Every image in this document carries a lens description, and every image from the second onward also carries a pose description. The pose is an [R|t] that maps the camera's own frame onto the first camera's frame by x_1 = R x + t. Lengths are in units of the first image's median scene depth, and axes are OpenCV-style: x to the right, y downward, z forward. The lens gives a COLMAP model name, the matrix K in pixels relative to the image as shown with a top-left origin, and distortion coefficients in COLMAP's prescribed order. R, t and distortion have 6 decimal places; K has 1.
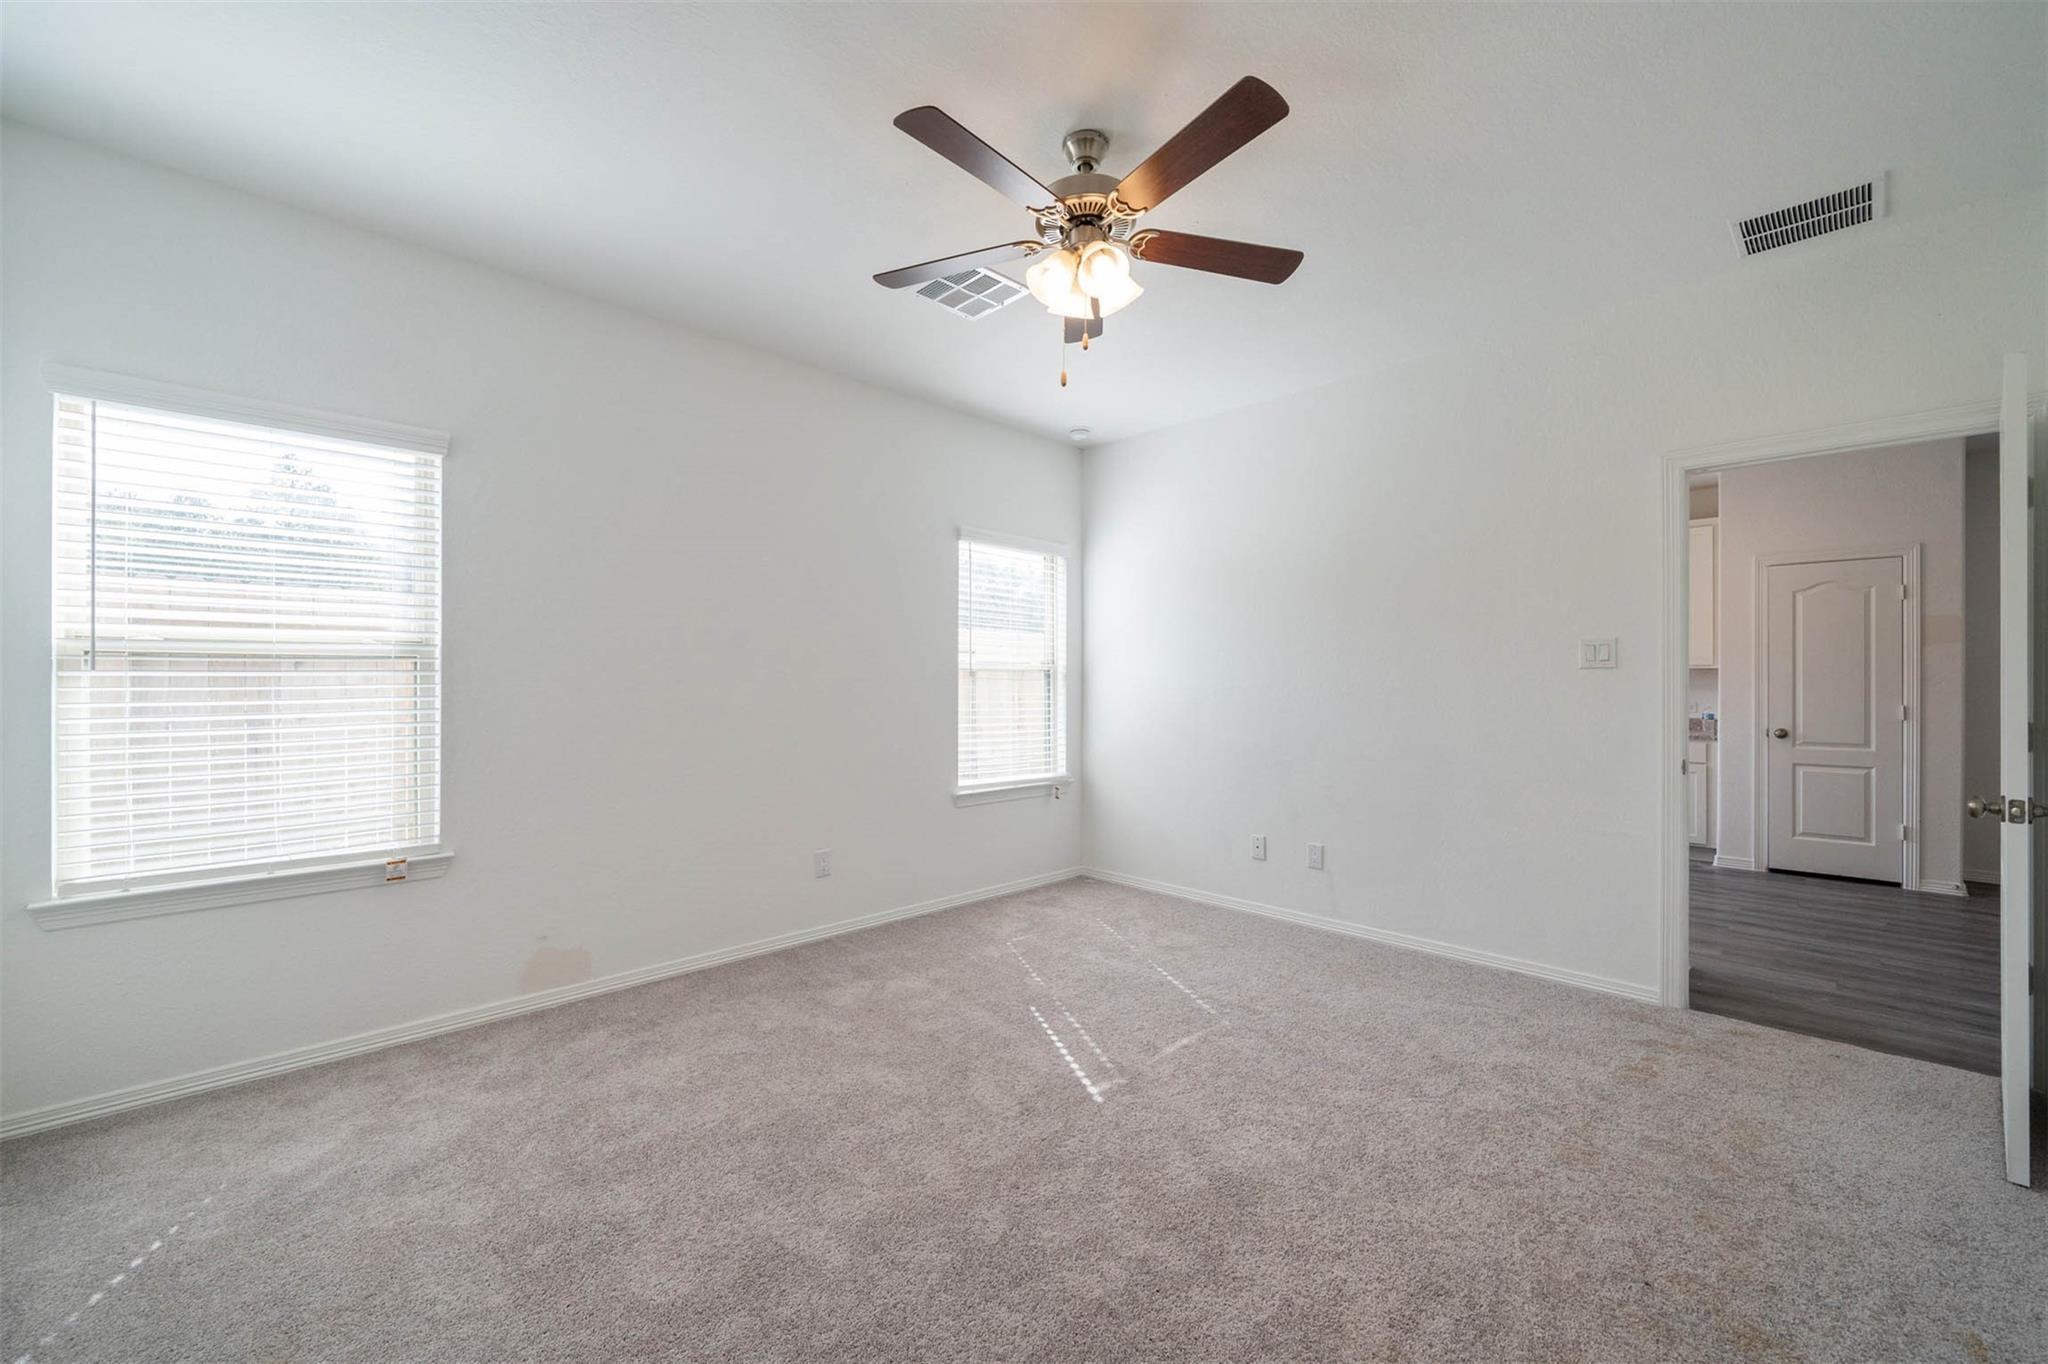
lens RADIAL K [[805.9, 0, 1015.6], [0, 805.9, 691.8], [0, 0, 1]] dist [0.001067, 0.000347]
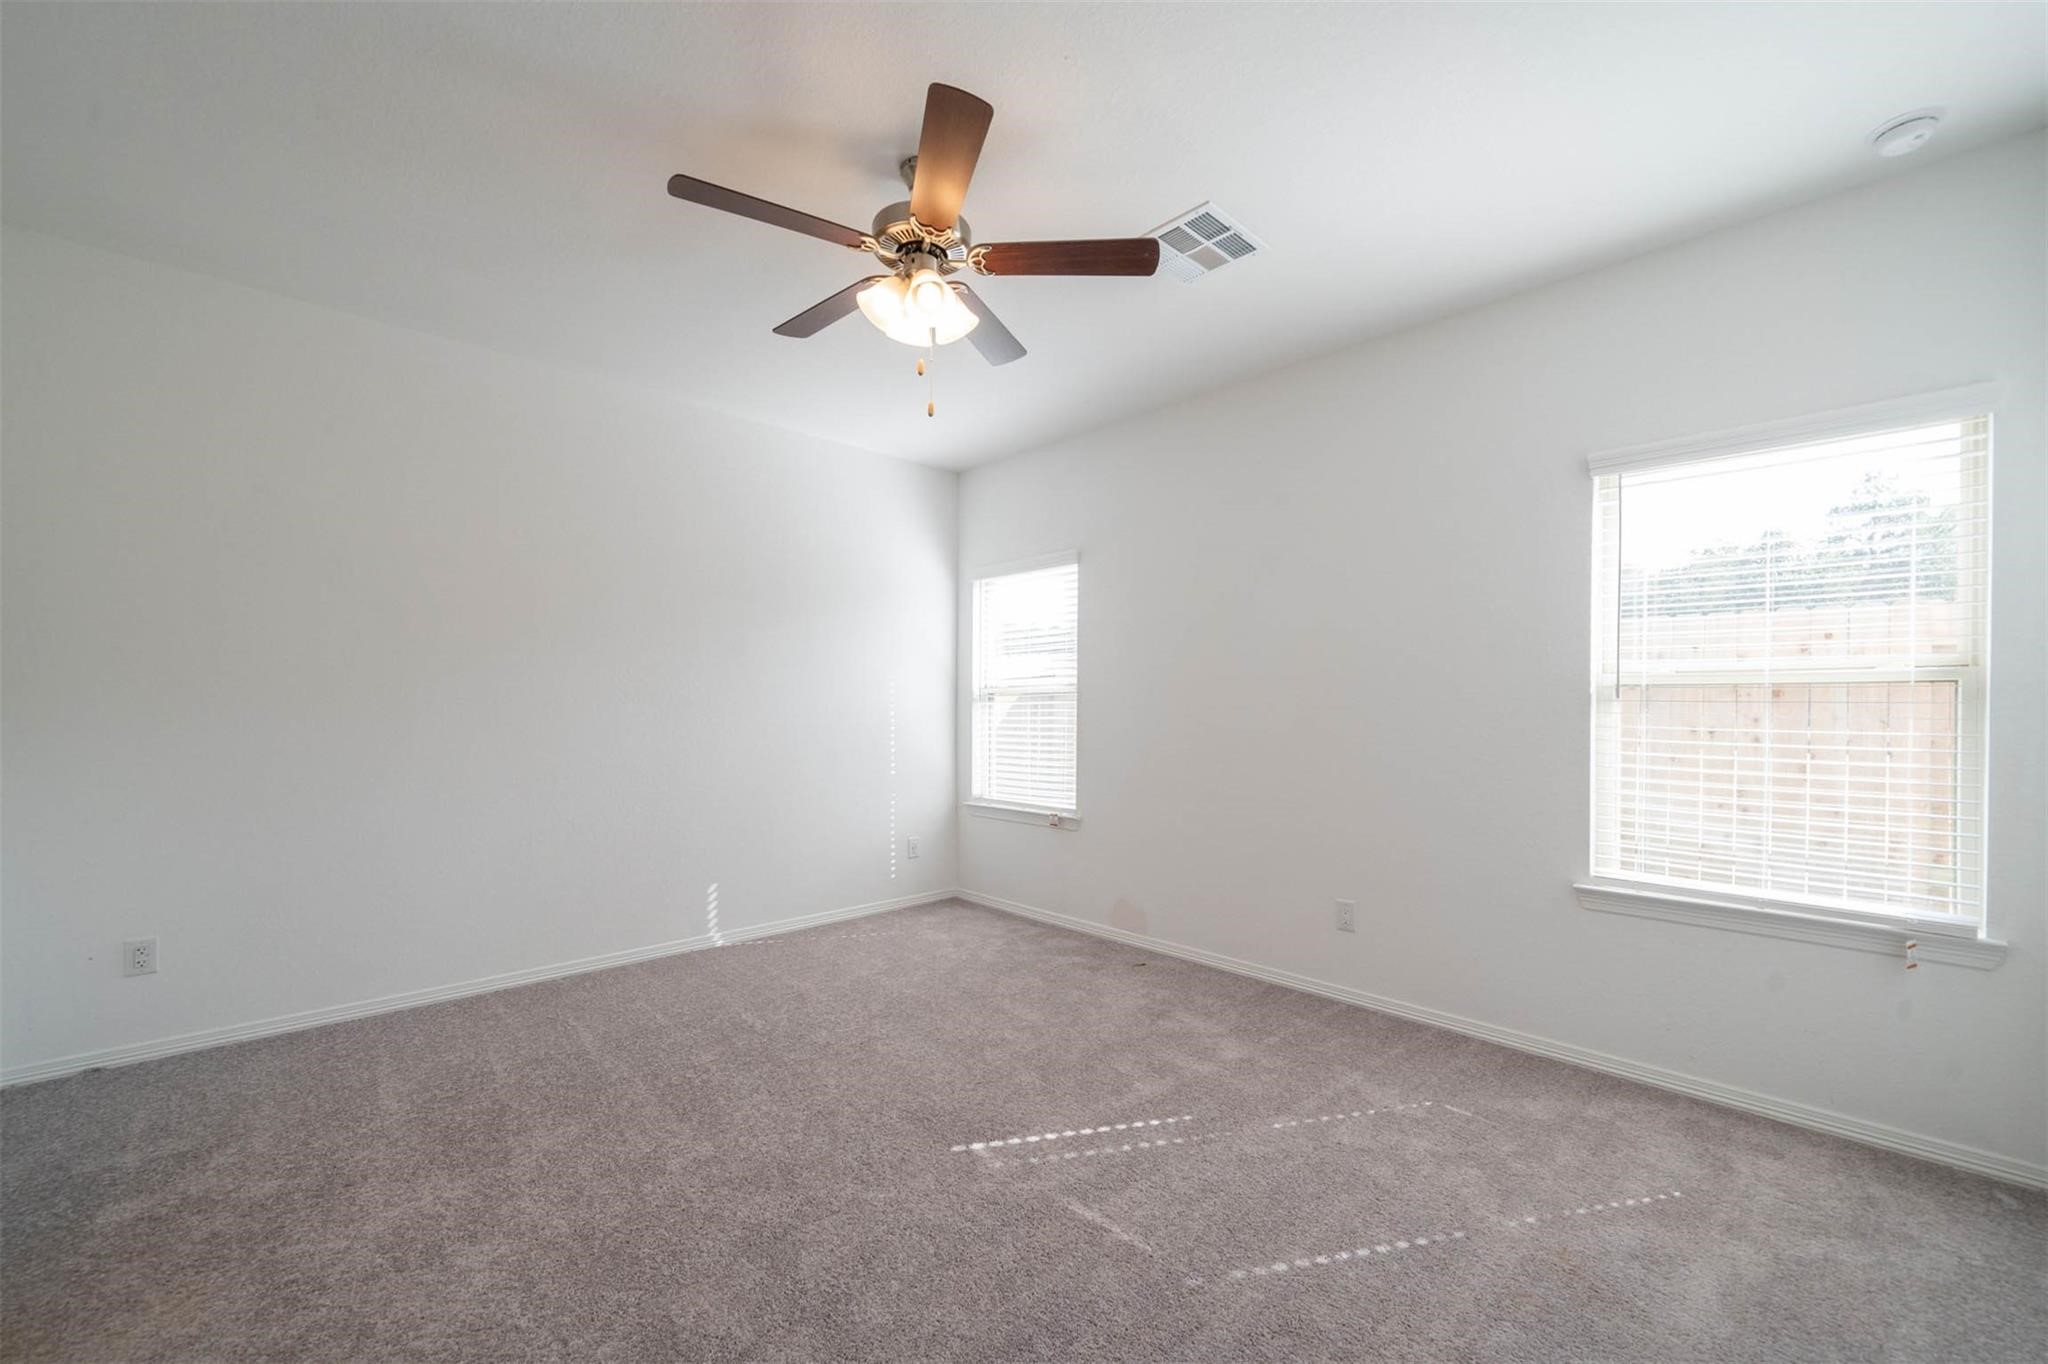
lens RADIAL K [[805.9, 0, 1033.1], [0, 805.9, 713.4], [0, 0, 1]] dist [0.001067, 0.000347]
pose [[0.006382, 0.001852, -0.999978, 0.748491], [-0.012073, 0.999926, 0.001775, -0.003937], [0.999907, 0.012061, 0.006404, 0.772182]]
